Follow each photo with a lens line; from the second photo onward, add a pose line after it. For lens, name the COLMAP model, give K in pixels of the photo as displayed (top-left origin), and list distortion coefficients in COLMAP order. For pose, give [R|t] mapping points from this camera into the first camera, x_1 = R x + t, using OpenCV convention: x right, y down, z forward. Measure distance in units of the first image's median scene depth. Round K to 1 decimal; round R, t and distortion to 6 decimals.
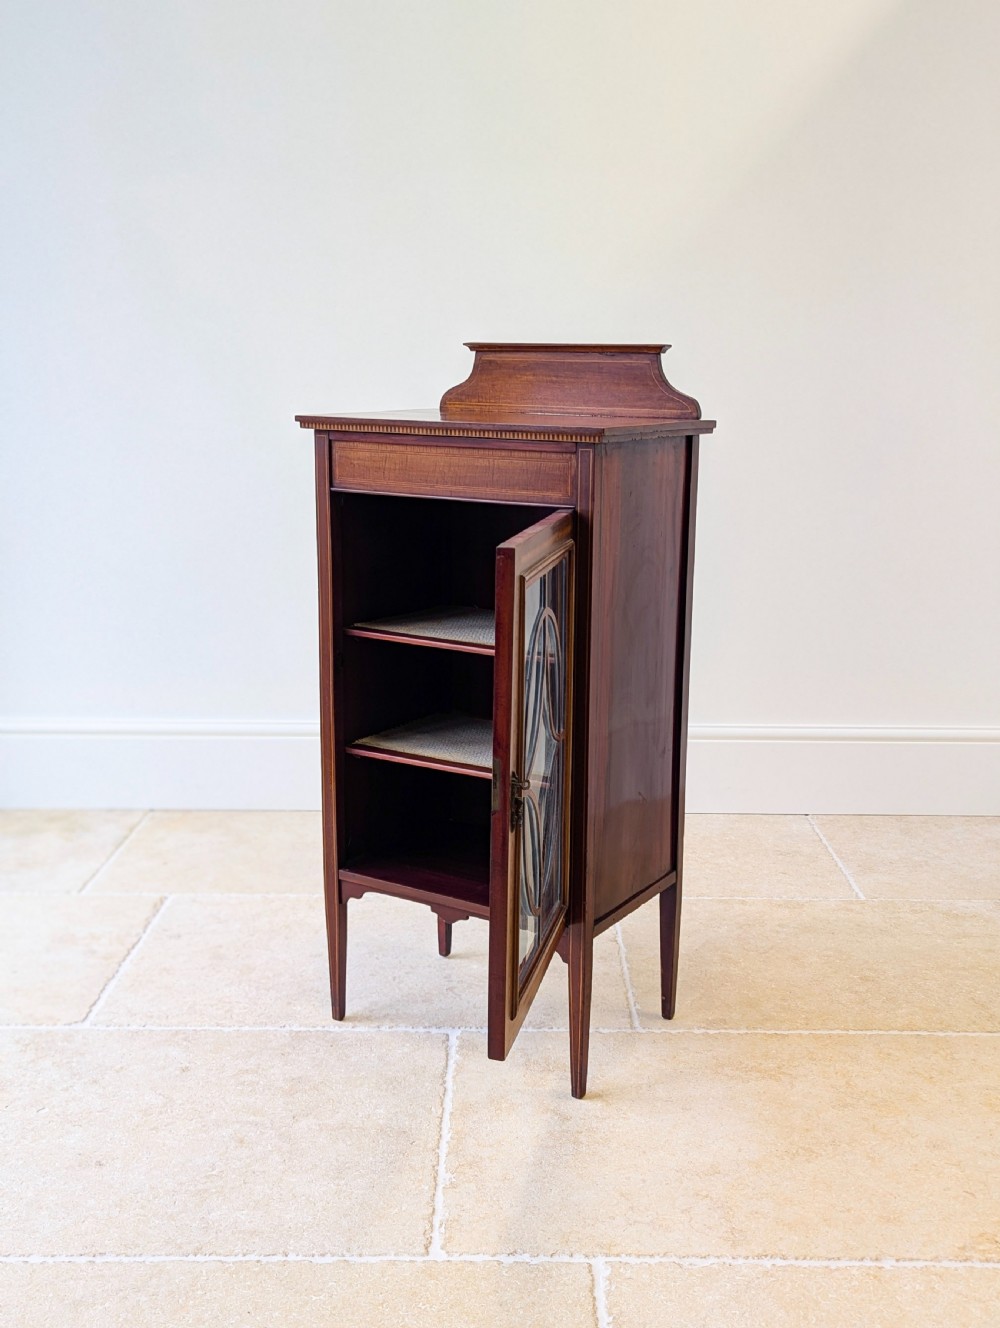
lens RADIAL K [[1408.7, 0, 527.7], [0, 1408.7, 678.7], [0, 0, 1]] dist [0.051949, -0.008821]
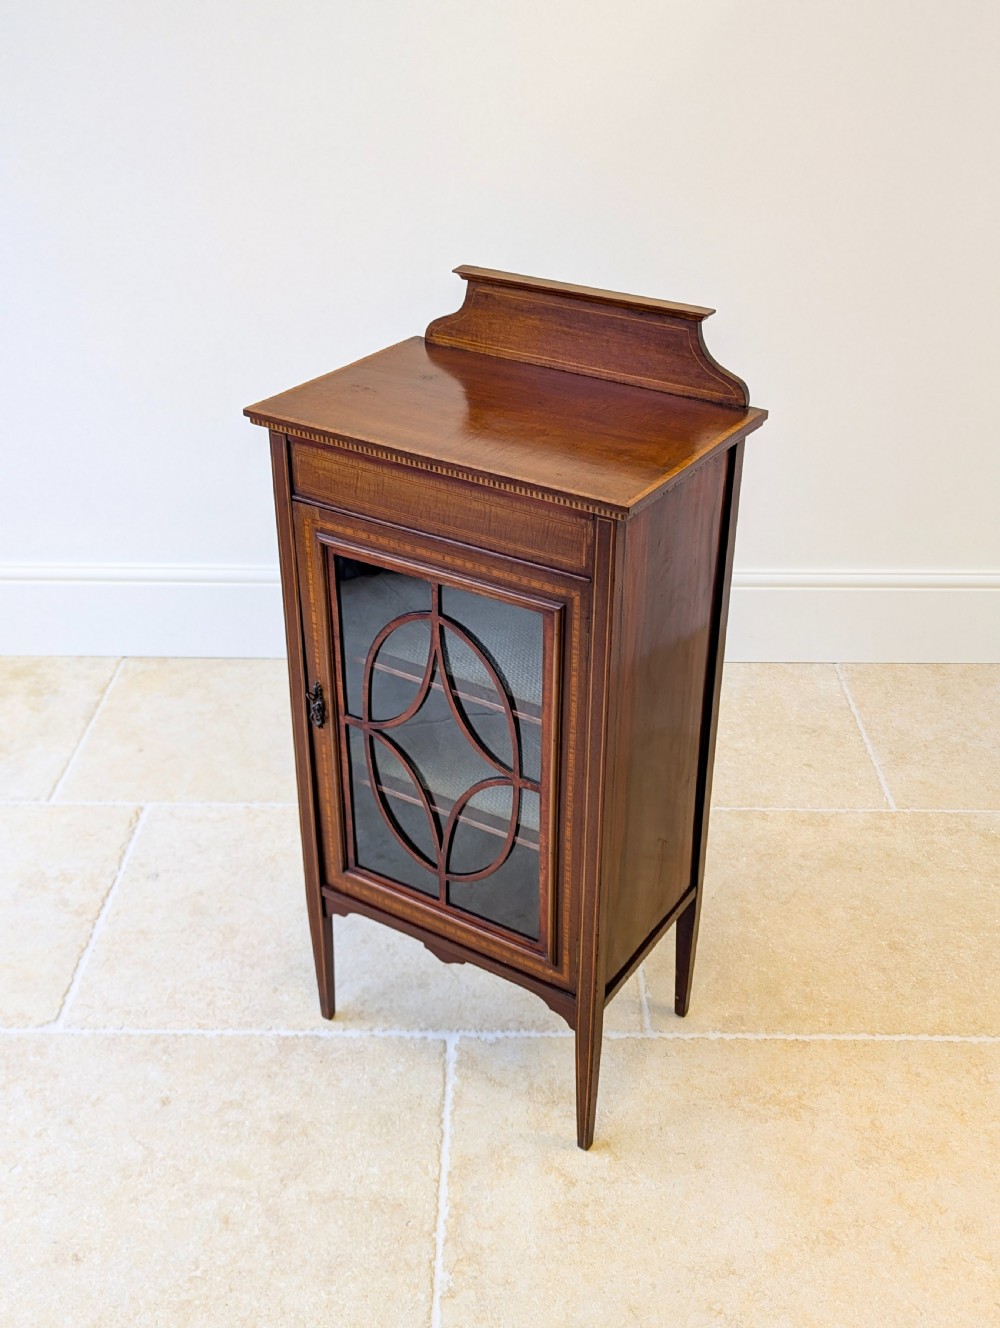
lens RADIAL K [[1410.5, 0, 516.4], [0, 1410.5, 658.6], [0, 0, 1]] dist [0.048424, -0.007400]
pose [[0.999943, 0.003102, -0.010253, -0.000701], [-0.000009, 0.957393, 0.288787, -0.273157], [0.010712, -0.288770, 0.957339, 0.184772]]
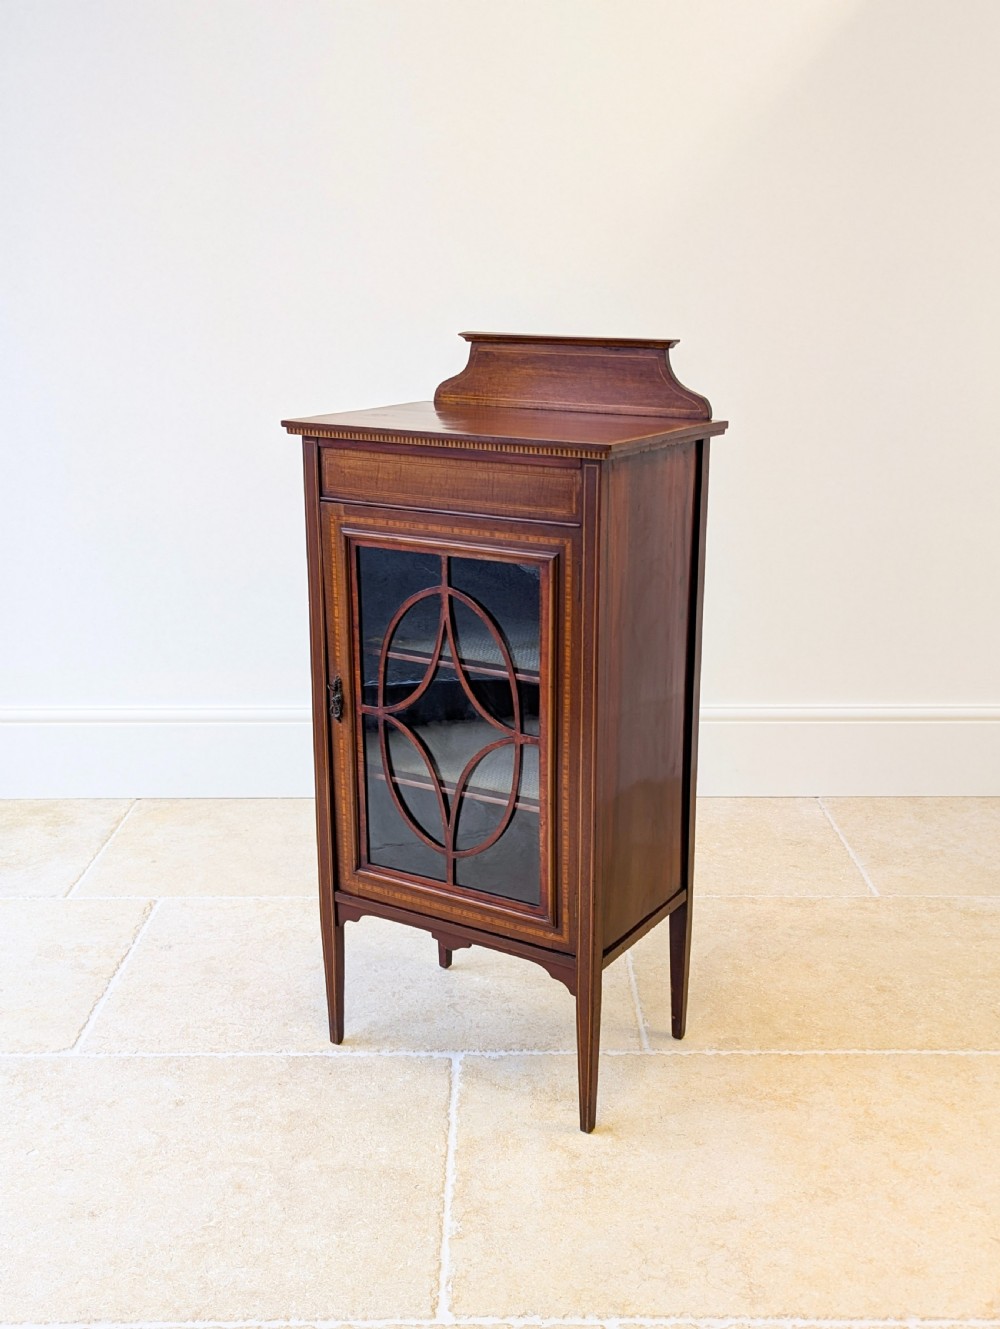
lens RADIAL K [[1440.6, 0, 518.8], [0, 1440.6, 674.2], [0, 0, 1]] dist [0.057457, -0.025805]
pose [[0.999955, -0.009406, -0.001266, -0.006425], [0.009458, 0.998666, 0.050761, -0.062882], [0.000787, -0.050771, 0.998710, 0.028644]]
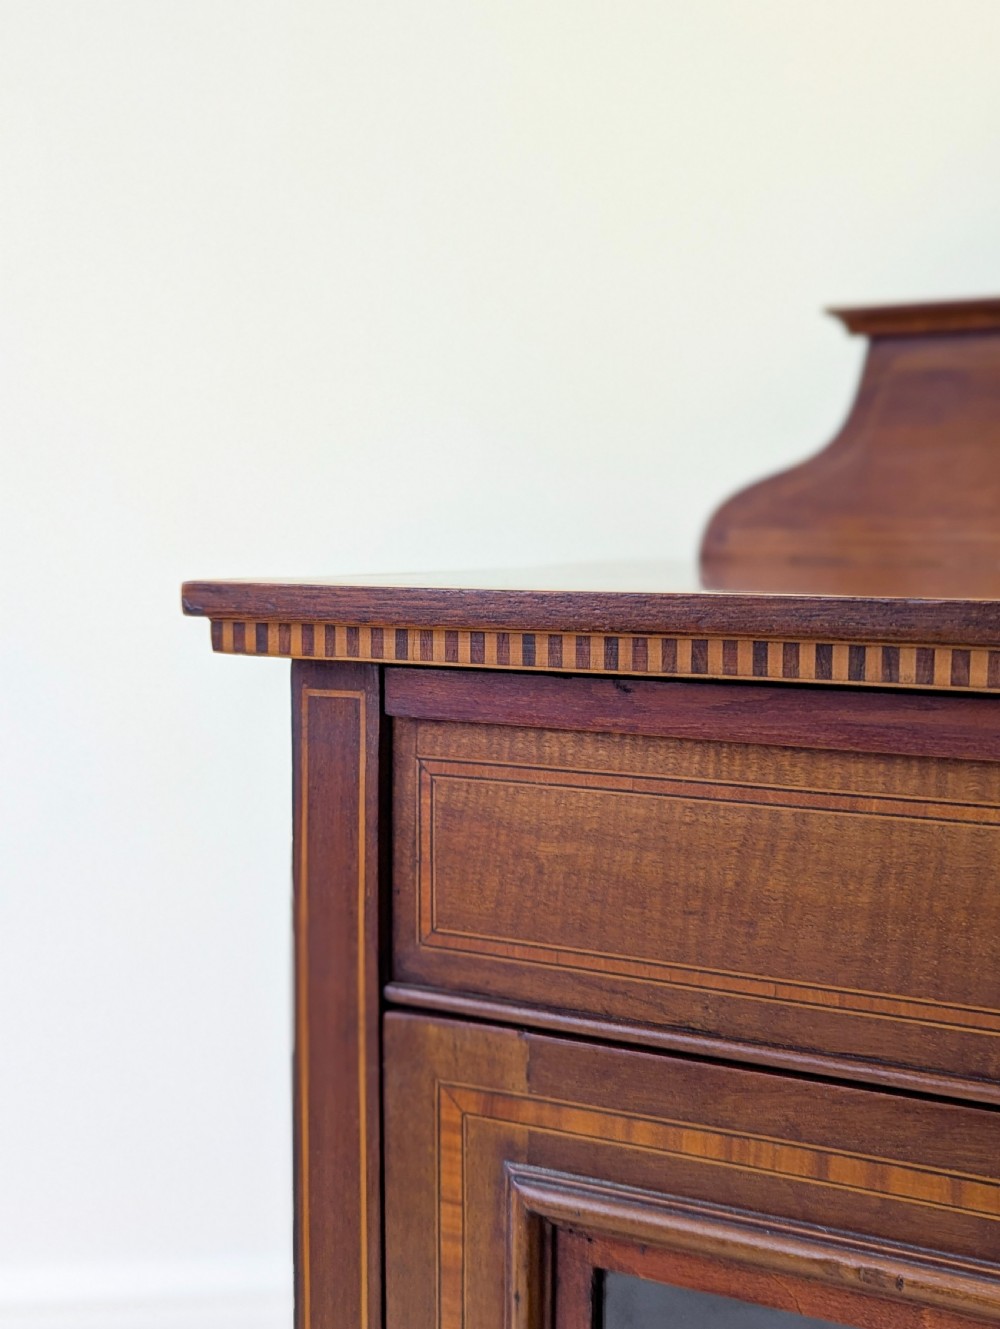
lens RADIAL K [[1471.2, 0, 500.6], [0, 1471.2, 685.1], [0, 0, 1]] dist [0.054179, -0.031959]
pose [[0.995911, -0.014140, 0.089226, -0.136929], [0.025233, 0.991904, -0.124455, -0.144819], [-0.086743, 0.126197, 0.988205, 0.789772]]
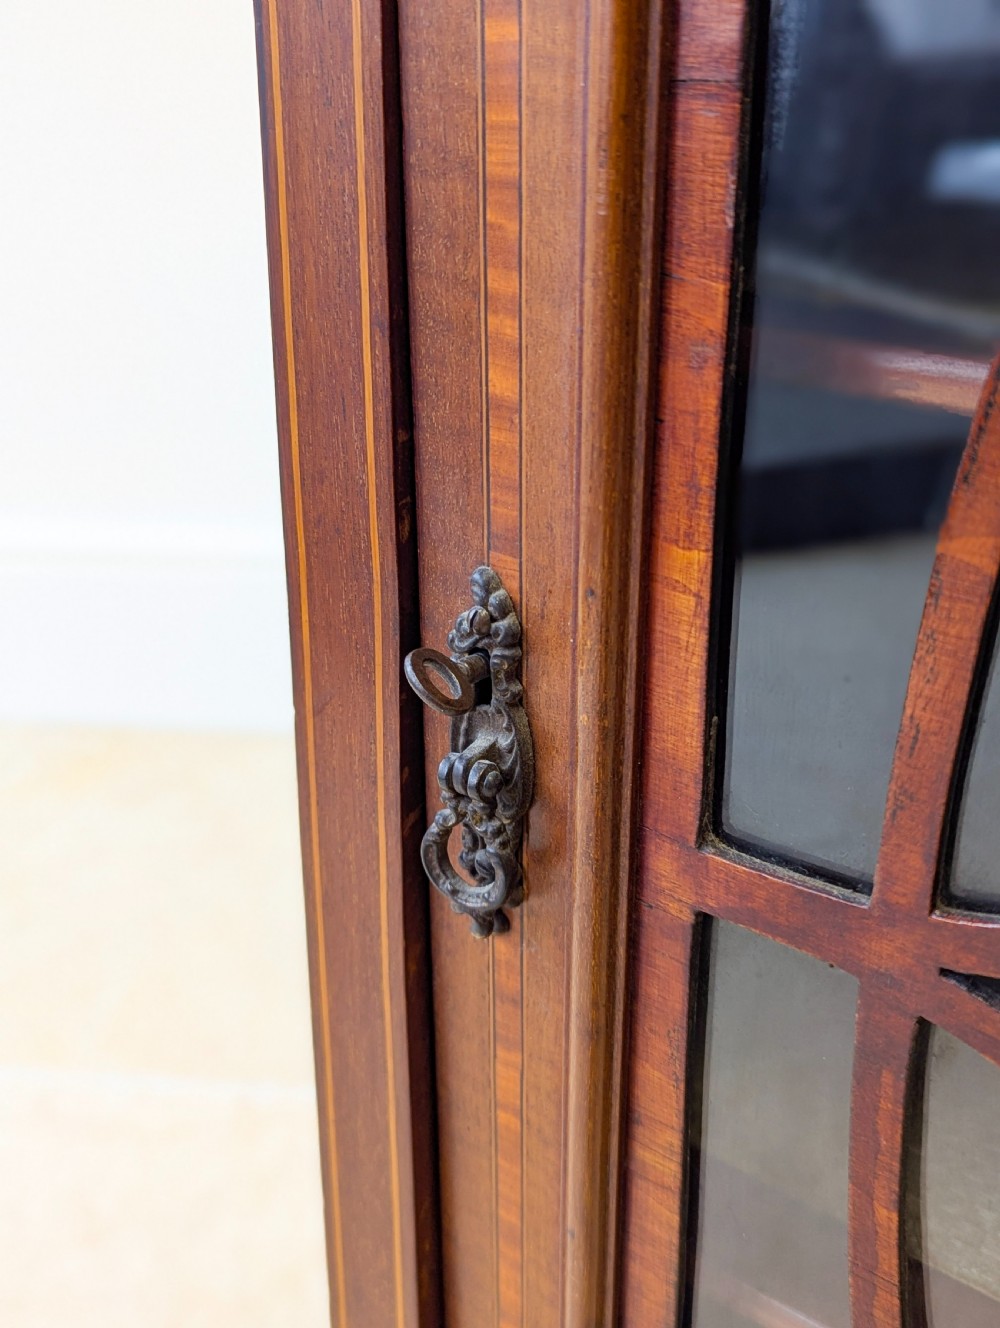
lens RADIAL K [[1475.3, 0, 541.8], [0, 1475.3, 606.5], [0, 0, 1]] dist [0.014560, 0.005393]
pose [[0.996594, 0.028371, -0.077429, -0.116473], [-0.016428, 0.988439, 0.150729, -0.028973], [0.080811, -0.148943, 0.985538, 0.880867]]
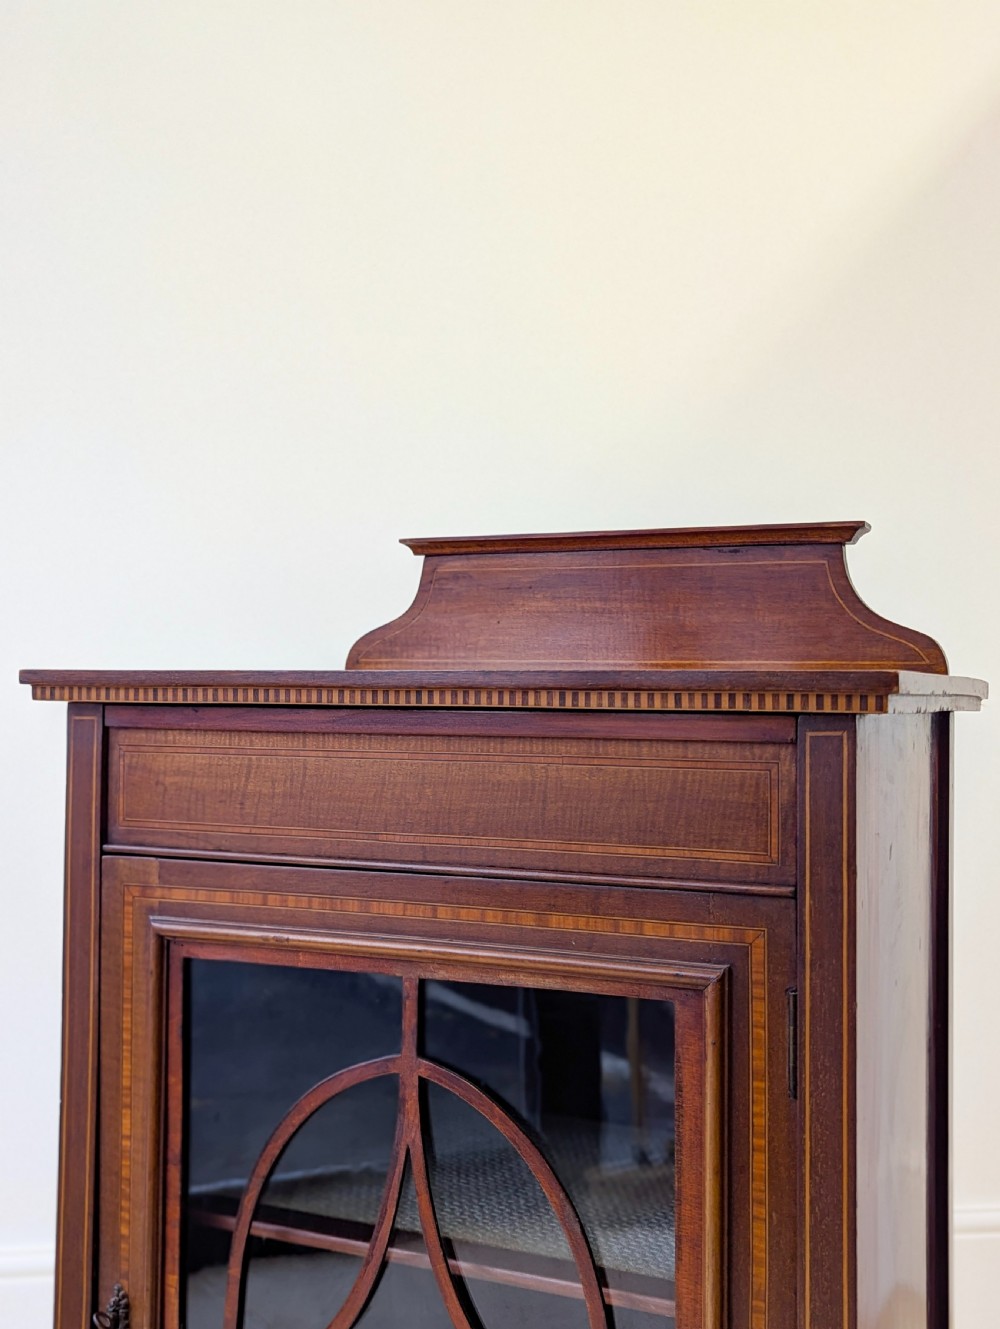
lens RADIAL K [[1440.6, 0, 518.8], [0, 1440.6, 674.2], [0, 0, 1]] dist [0.057457, -0.025805]
pose [[0.991250, -0.000004, 0.131994, -0.074216], [0.030953, 0.972122, -0.232425, -0.080405], [-0.128314, 0.234477, 0.963616, 0.558558]]
